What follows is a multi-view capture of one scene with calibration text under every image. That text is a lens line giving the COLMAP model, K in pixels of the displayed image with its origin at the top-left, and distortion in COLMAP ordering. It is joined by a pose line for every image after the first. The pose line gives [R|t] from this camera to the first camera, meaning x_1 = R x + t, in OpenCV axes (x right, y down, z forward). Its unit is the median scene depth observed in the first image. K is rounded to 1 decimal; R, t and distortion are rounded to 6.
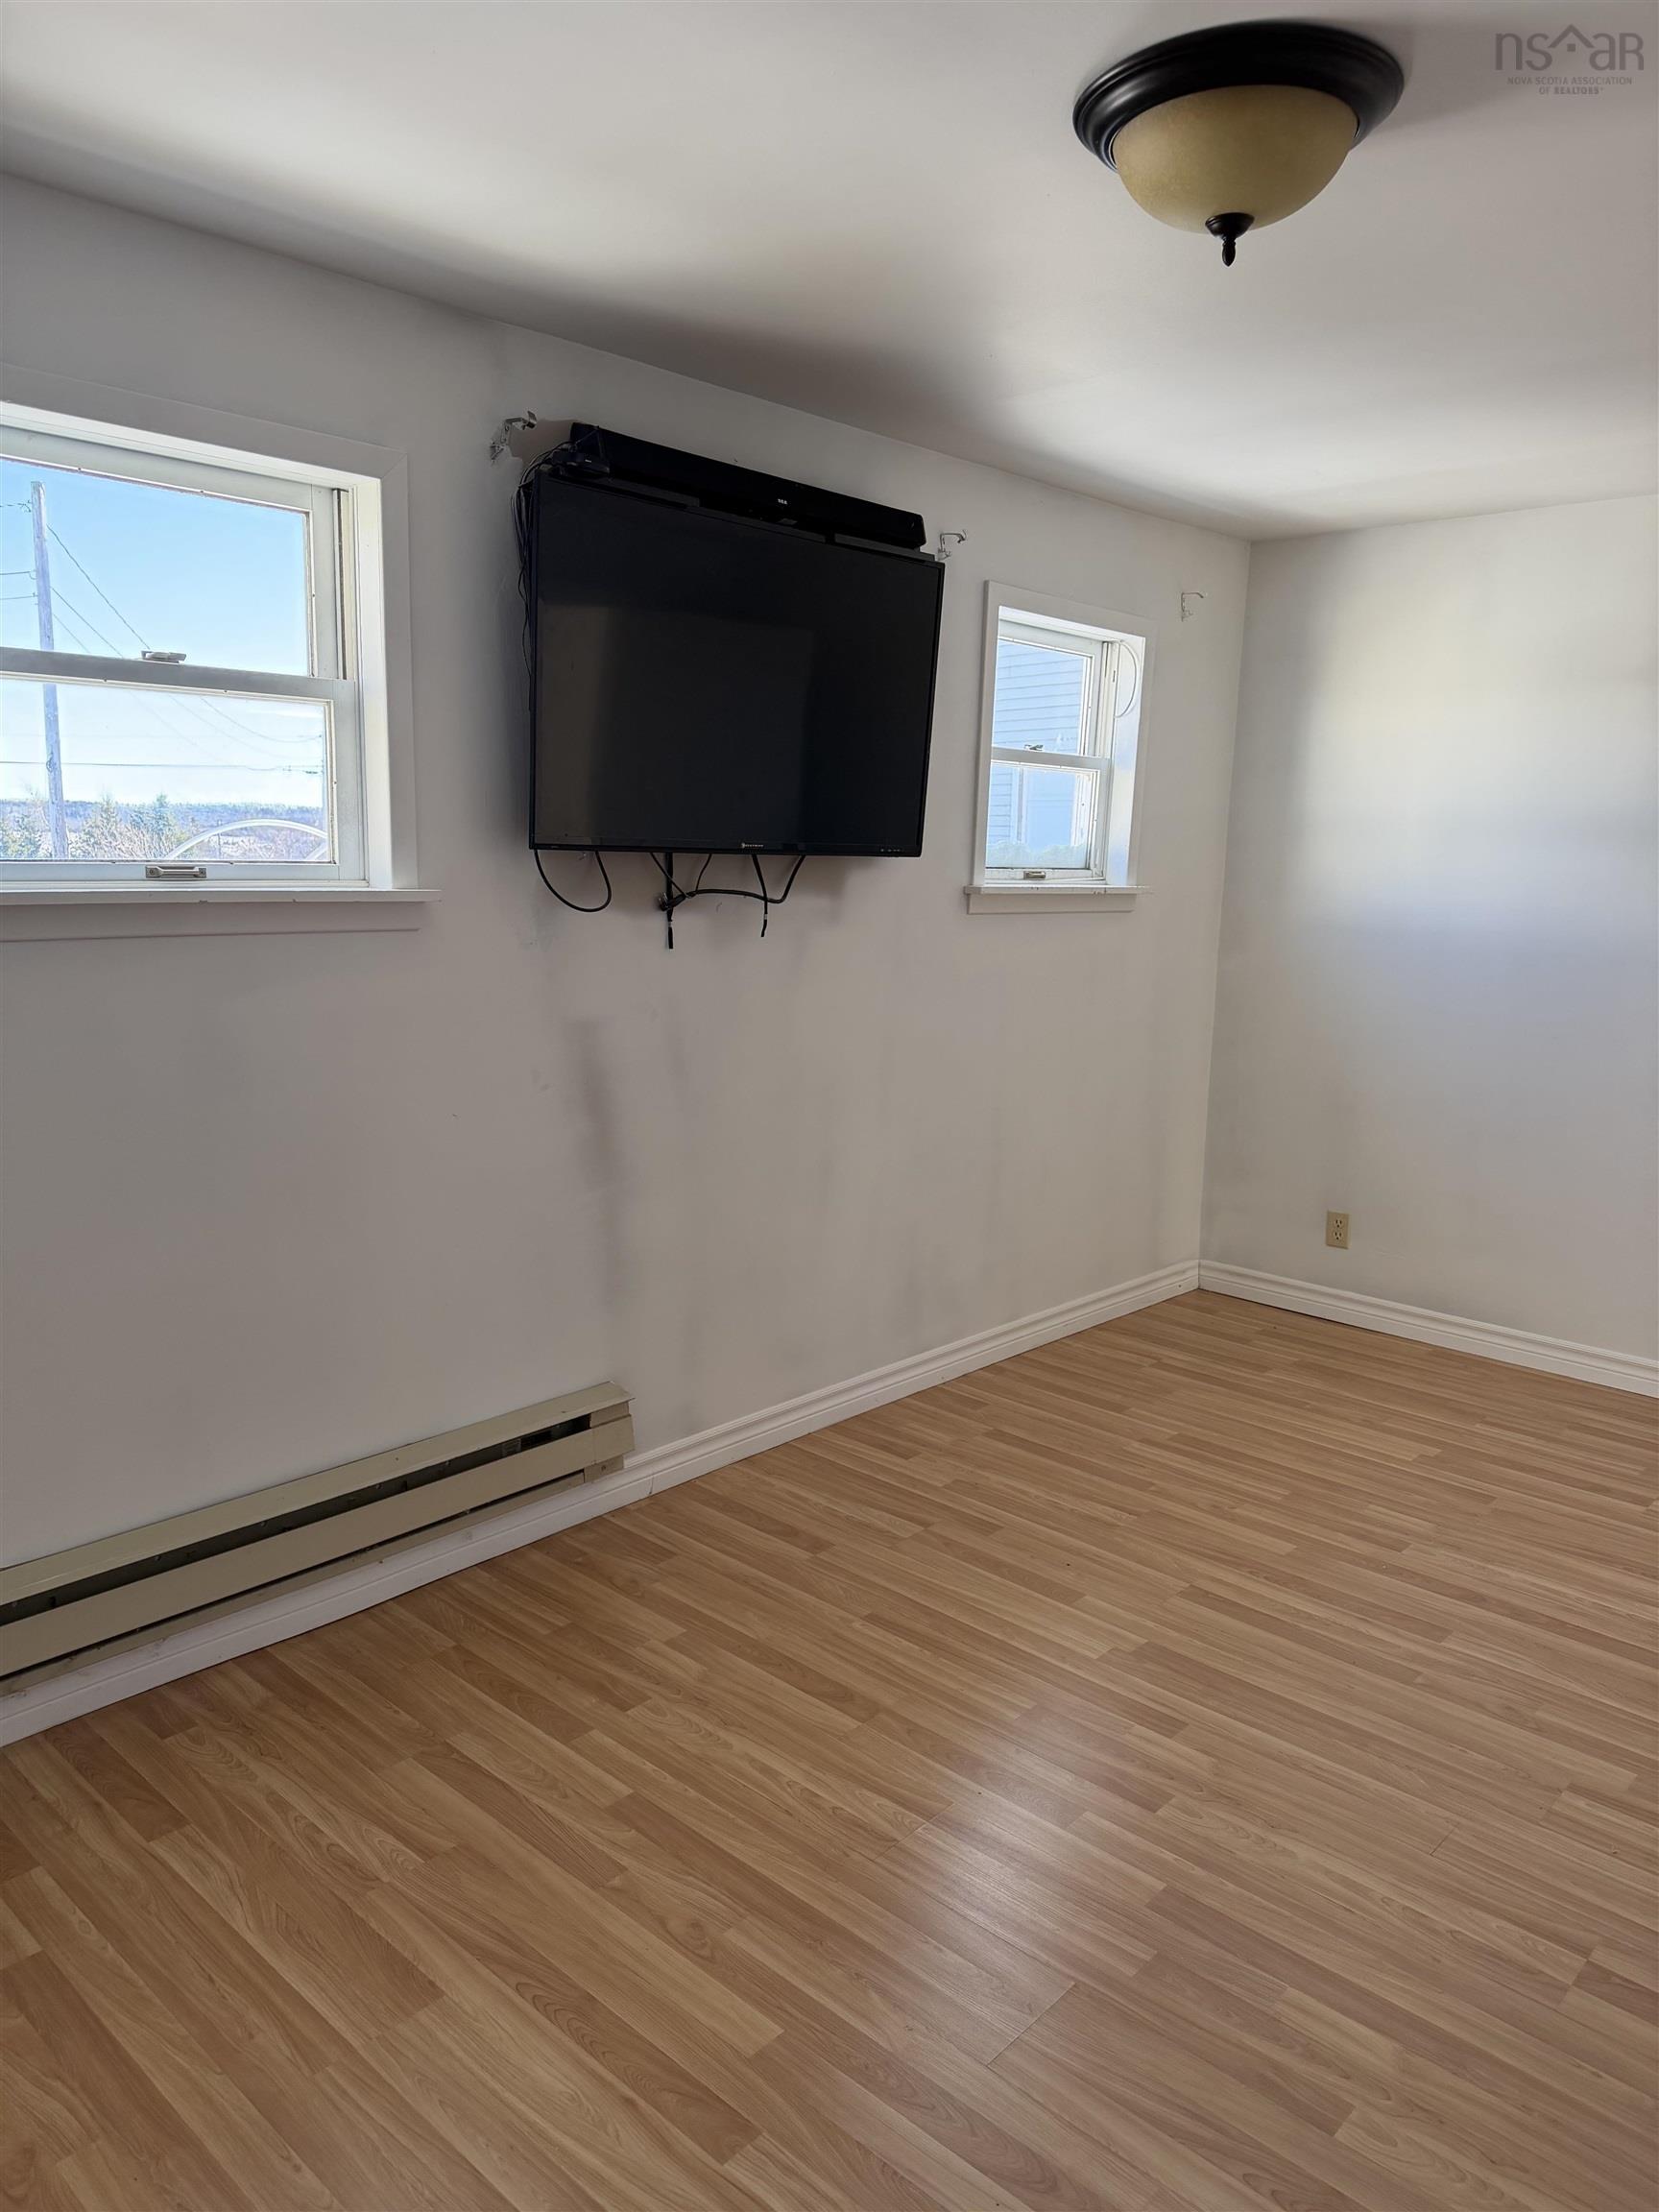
lens RADIAL K [[1552.1, 0, 817.2], [0, 1552.1, 1086.5], [0, 0, 1]] dist [0.069118, -0.063848]
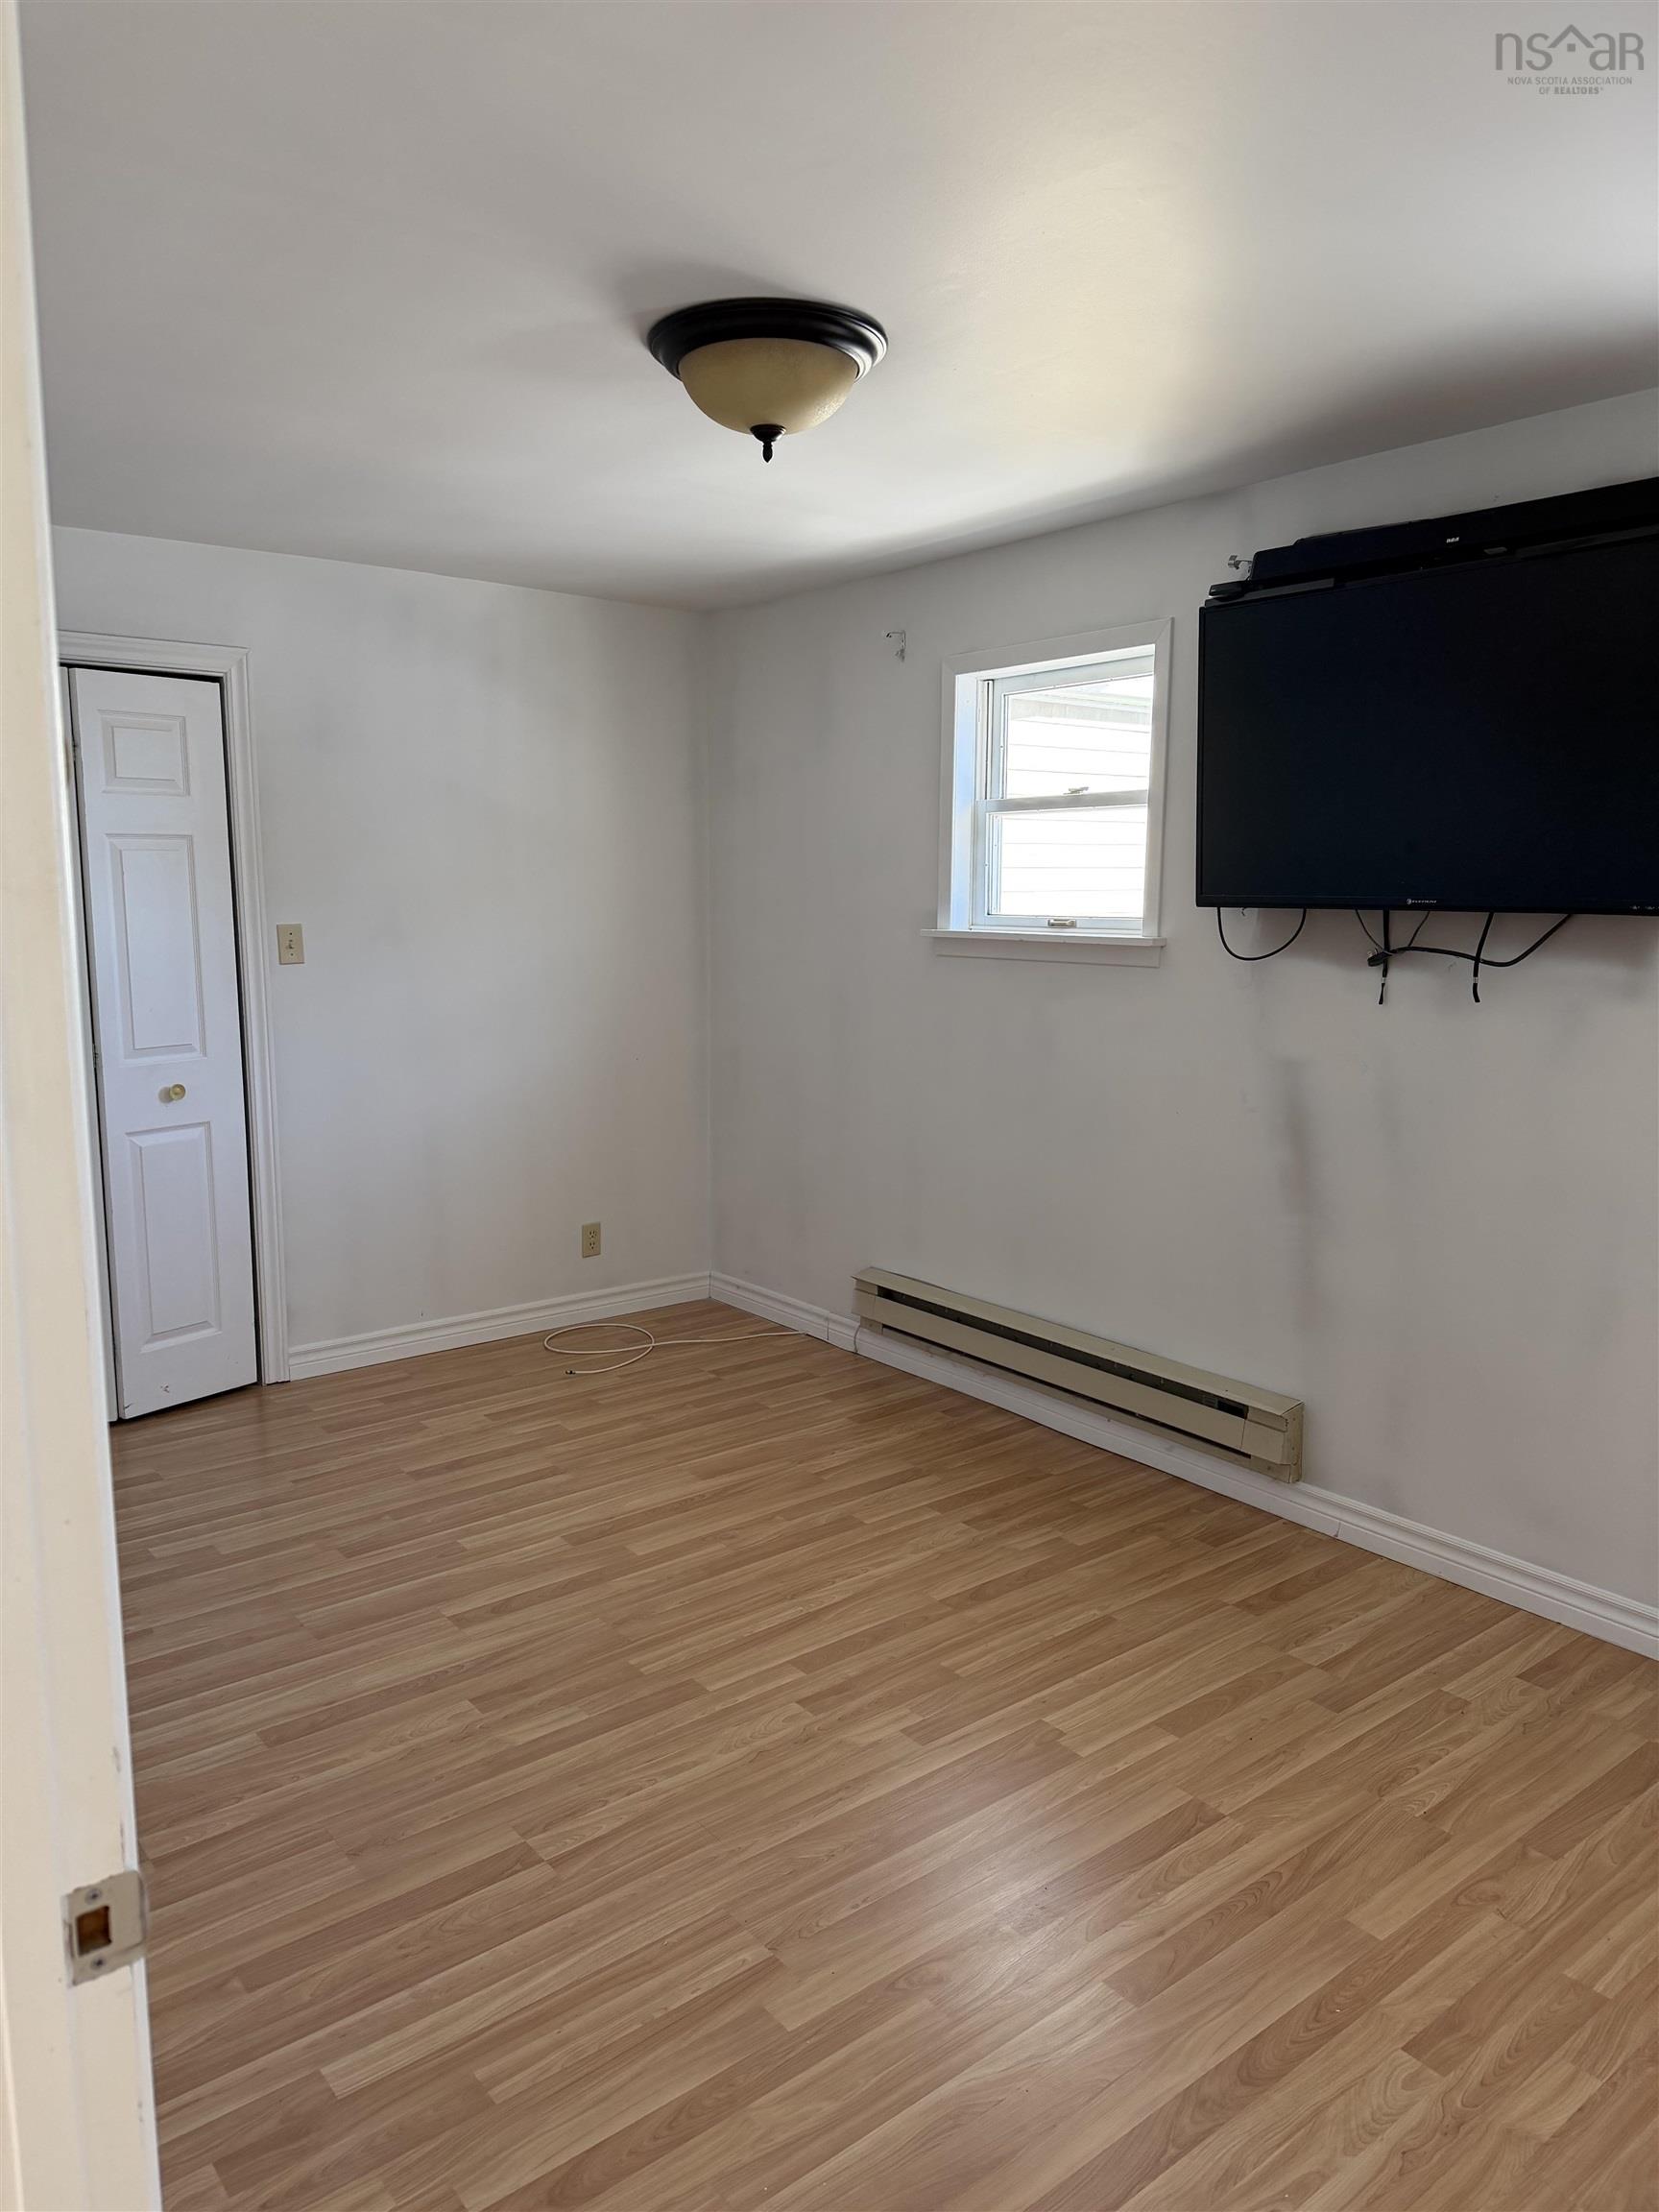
lens RADIAL K [[1552.1, 0, 827.2], [0, 1552.1, 1068.4], [0, 0, 1]] dist [0.069118, -0.063848]
pose [[-0.153829, 0.094717, -0.983547, 1.093702], [-0.162694, 0.979381, 0.119761, -0.125918], [0.974611, 0.178440, -0.135247, 0.902330]]
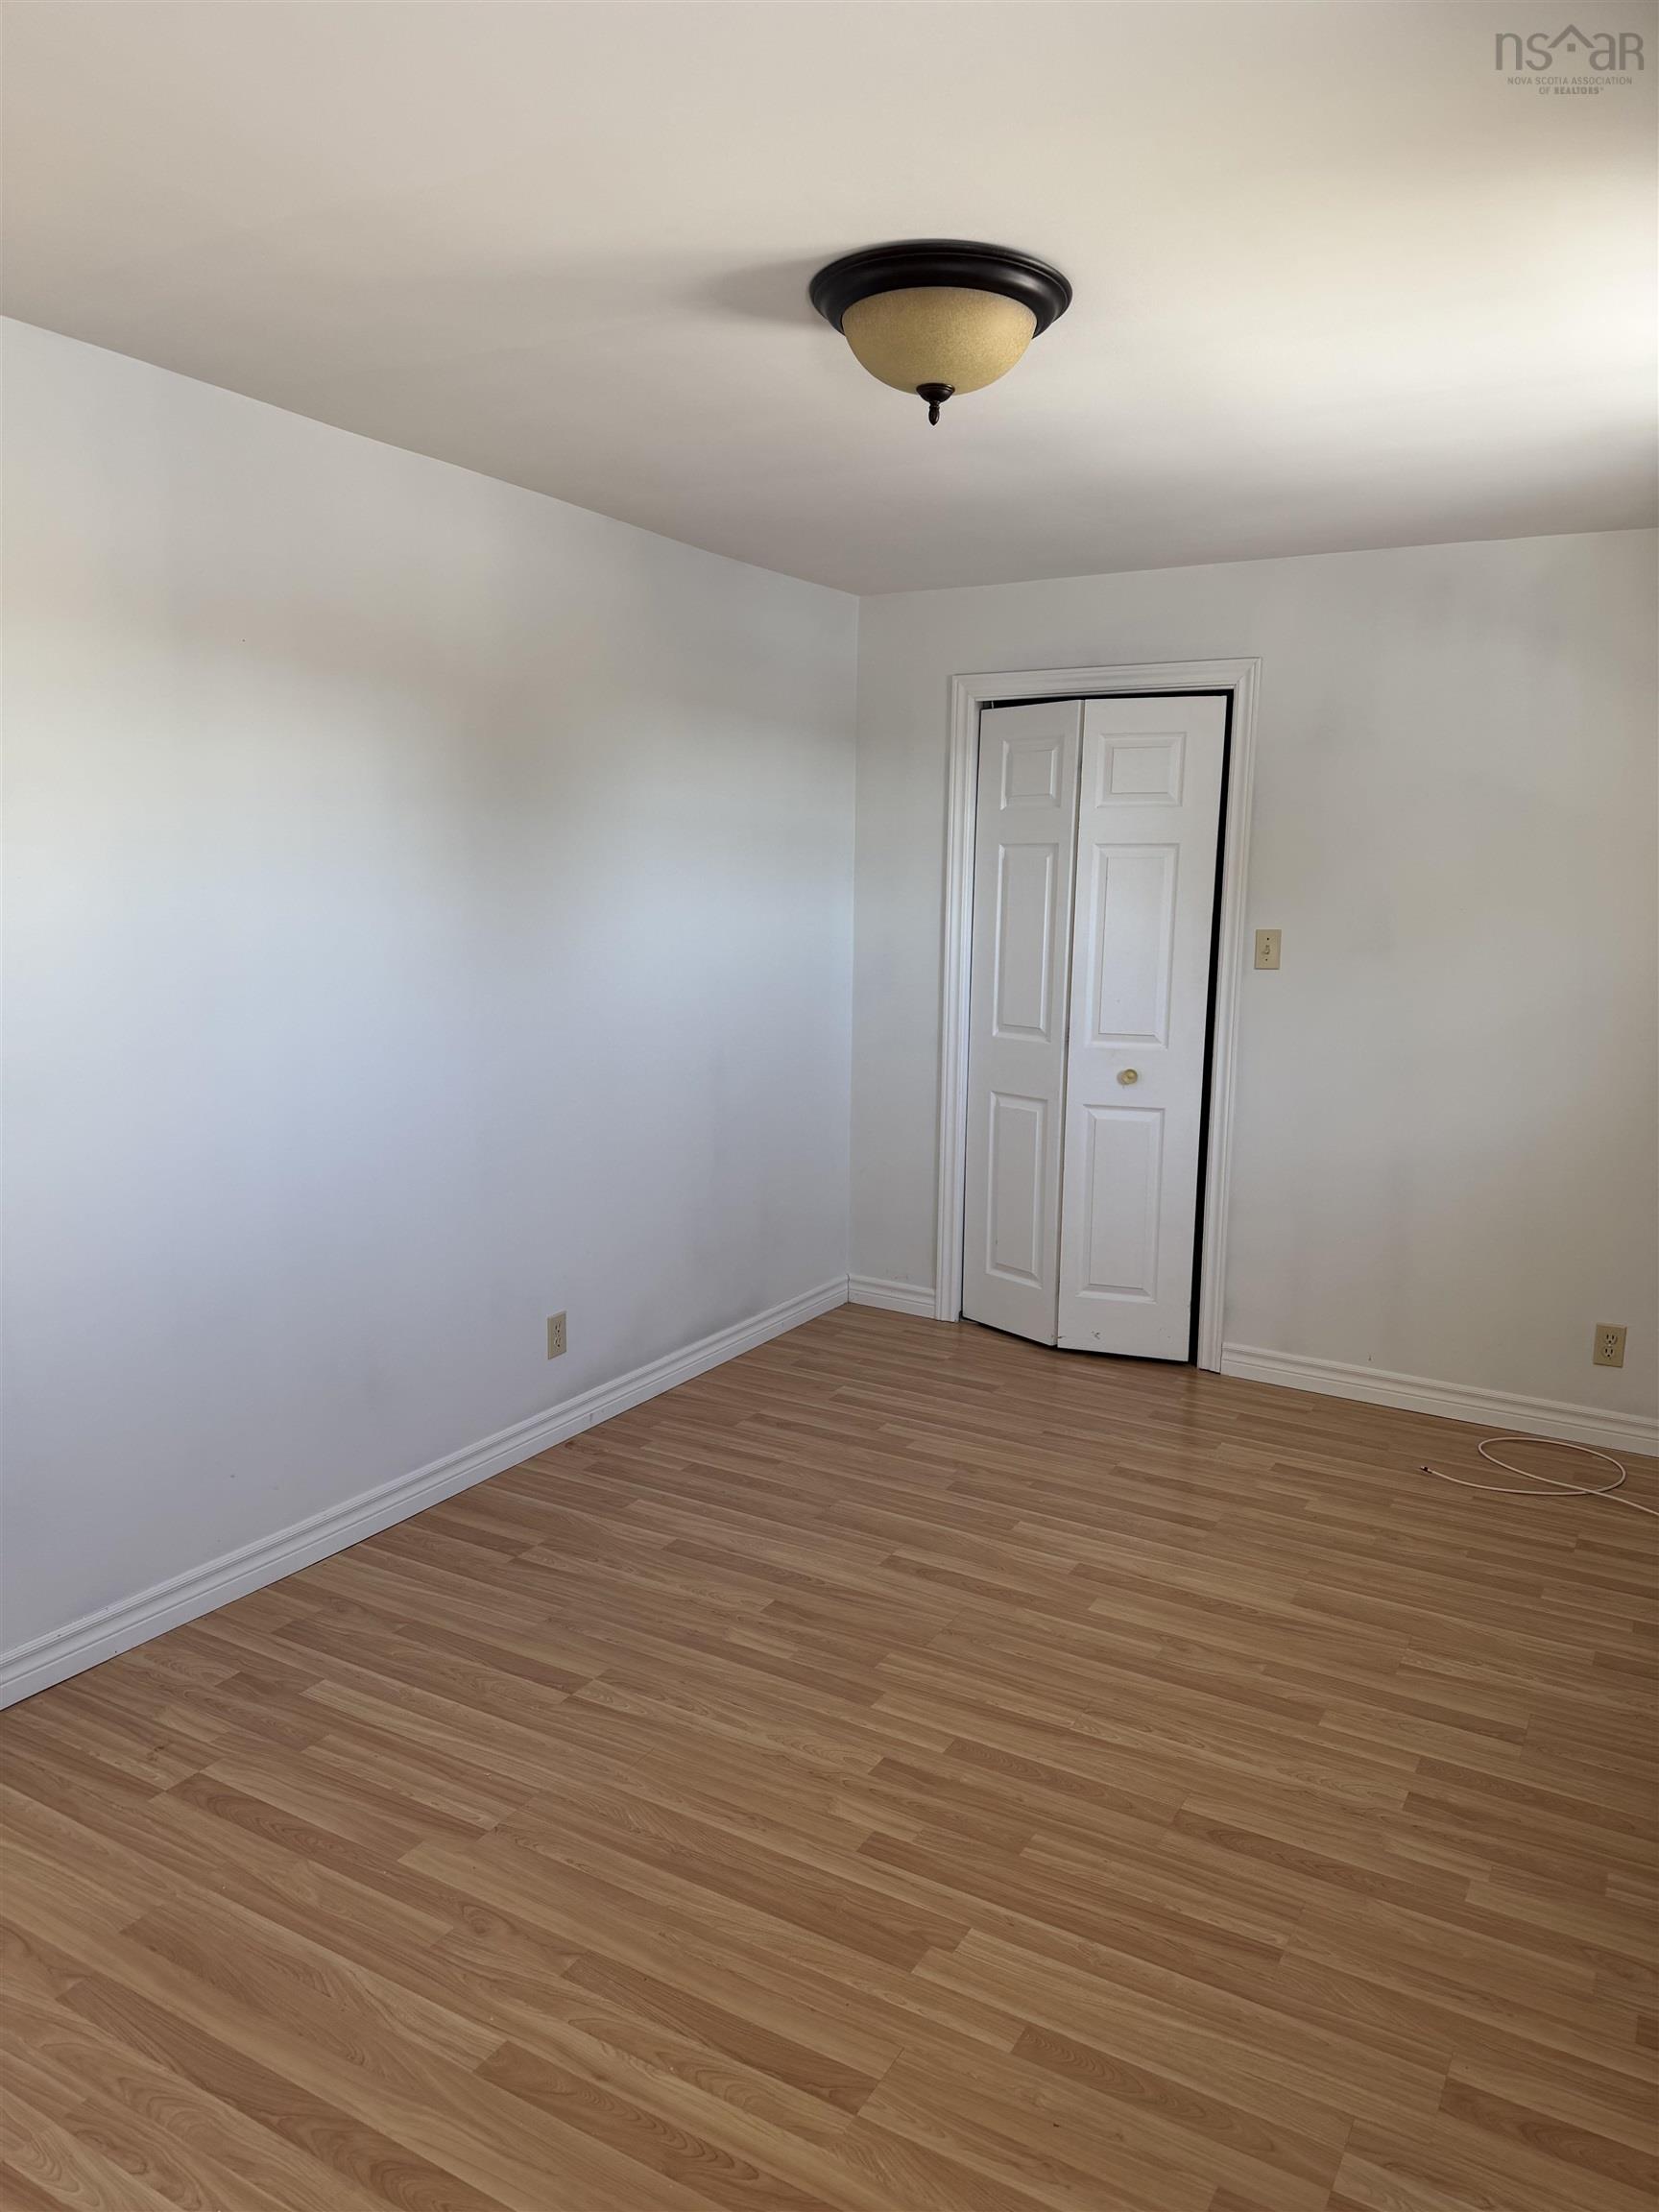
lens RADIAL K [[1552.1, 0, 825.2], [0, 1552.1, 1098.4], [0, 0, 1]] dist [0.069118, -0.063848]
pose [[-0.974271, -0.015968, -0.224812, 0.422476], [-0.083465, 0.952127, 0.294088, -0.254466], [0.209353, 0.305285, -0.928963, 1.549261]]
